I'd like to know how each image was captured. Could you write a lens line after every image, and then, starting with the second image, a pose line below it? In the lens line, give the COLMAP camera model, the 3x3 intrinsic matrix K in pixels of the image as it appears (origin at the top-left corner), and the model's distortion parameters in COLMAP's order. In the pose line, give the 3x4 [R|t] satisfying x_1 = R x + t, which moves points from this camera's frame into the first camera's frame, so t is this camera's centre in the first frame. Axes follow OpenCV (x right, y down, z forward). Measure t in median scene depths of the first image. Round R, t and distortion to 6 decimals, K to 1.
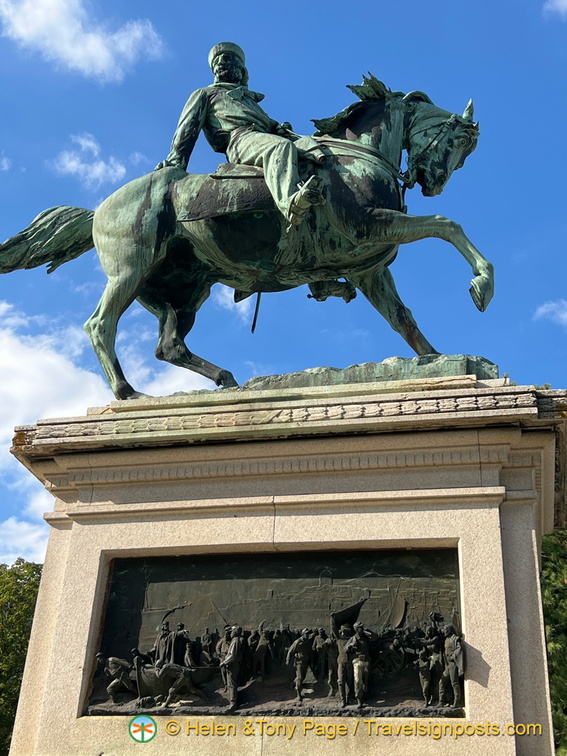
lens RADIAL K [[992.6, 0, 283.5], [0, 992.6, 378.0], [0, 0, 1]] dist [0.113166, -0.523979]
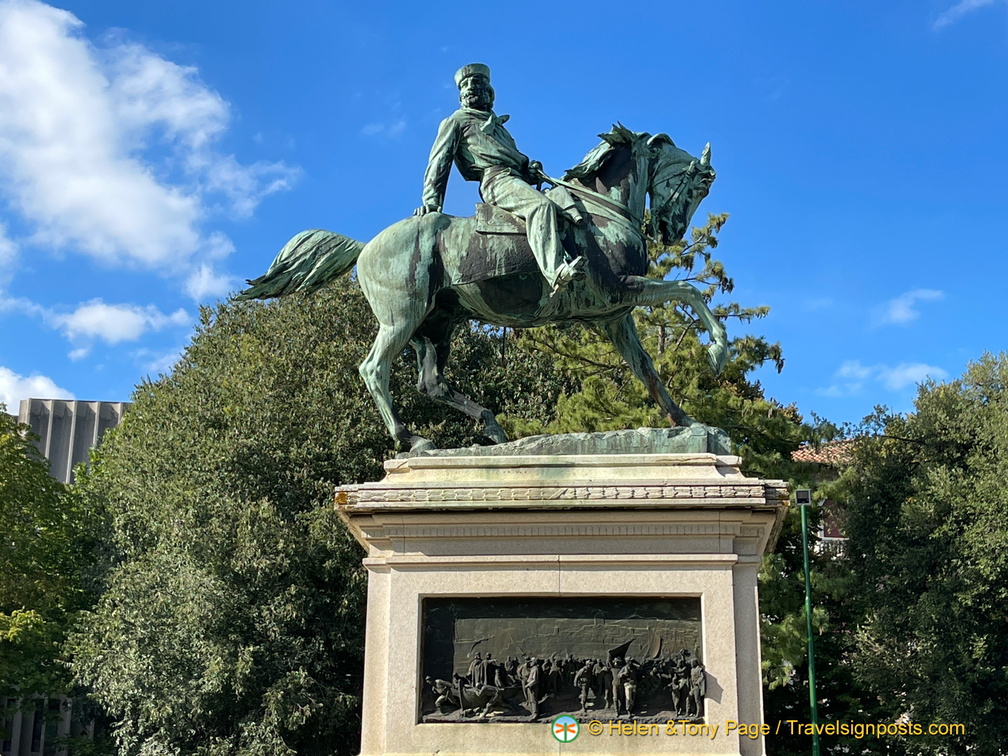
lens RADIAL K [[1582.9, 0, 504.0], [0, 1582.9, 378.0], [0, 0, 1]] dist [-0.000401, -0.015775]
pose [[0.989128, 0.007587, 0.146858, -0.375207], [-0.038505, 0.977189, 0.208853, -0.518556], [-0.141924, -0.212237, 0.966857, -0.893270]]
